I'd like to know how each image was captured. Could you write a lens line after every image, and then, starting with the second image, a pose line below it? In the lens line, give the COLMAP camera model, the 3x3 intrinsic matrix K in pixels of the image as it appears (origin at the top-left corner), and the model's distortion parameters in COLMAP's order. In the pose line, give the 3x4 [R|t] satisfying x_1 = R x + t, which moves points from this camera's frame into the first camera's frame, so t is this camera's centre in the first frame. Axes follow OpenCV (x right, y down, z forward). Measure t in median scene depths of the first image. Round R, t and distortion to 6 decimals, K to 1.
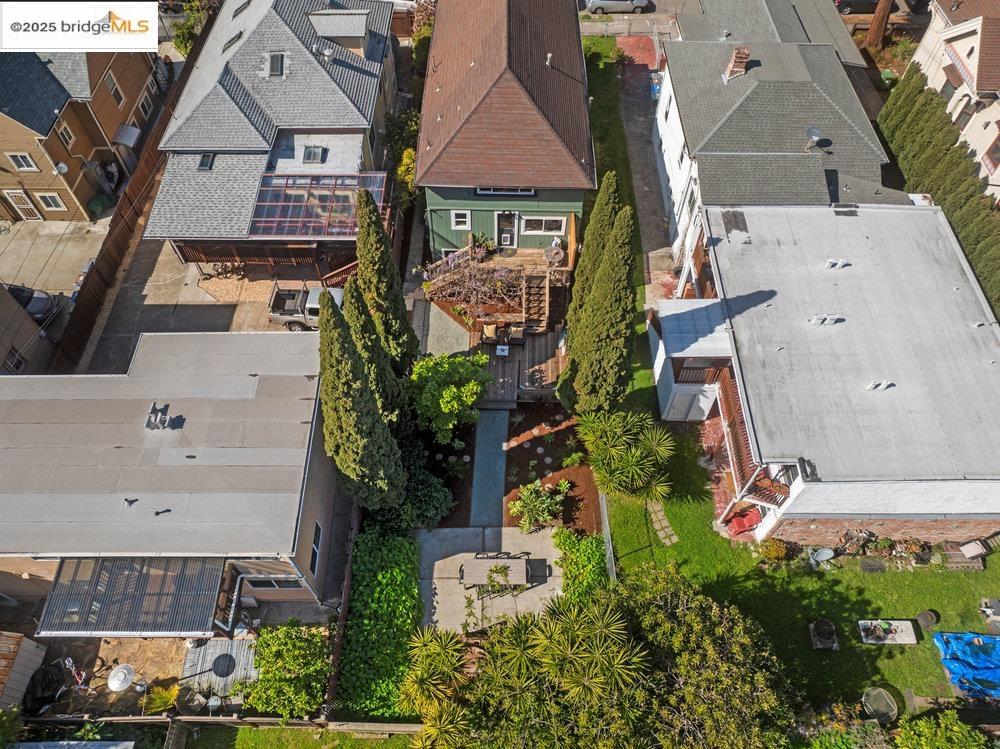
lens RADIAL K [[692.1, 0, 501.8], [0, 692.1, 375.2], [0, 0, 1]] dist [0.007425, -0.000577]
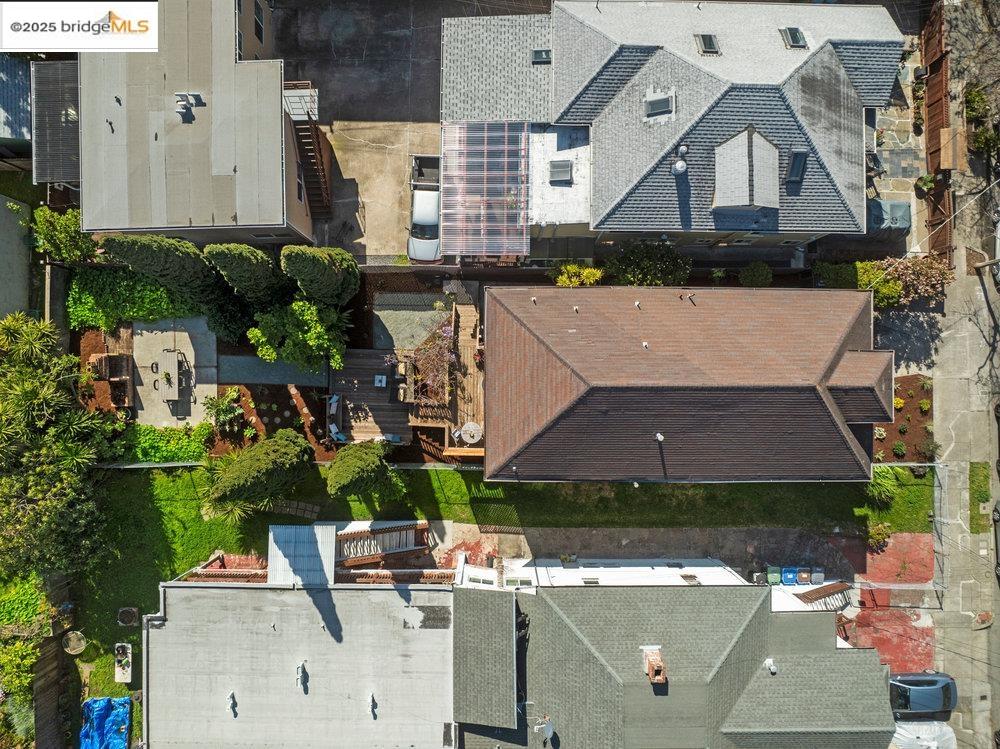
lens RADIAL K [[692.1, 0, 498.6], [0, 692.1, 374.7], [0, 0, 1]] dist [0.007425, -0.000577]
pose [[0.003947, 0.999958, -0.008291, 0.000149], [-0.822712, 0.007960, 0.568403, -0.848585], [0.568445, 0.004577, 0.822708, 0.238920]]
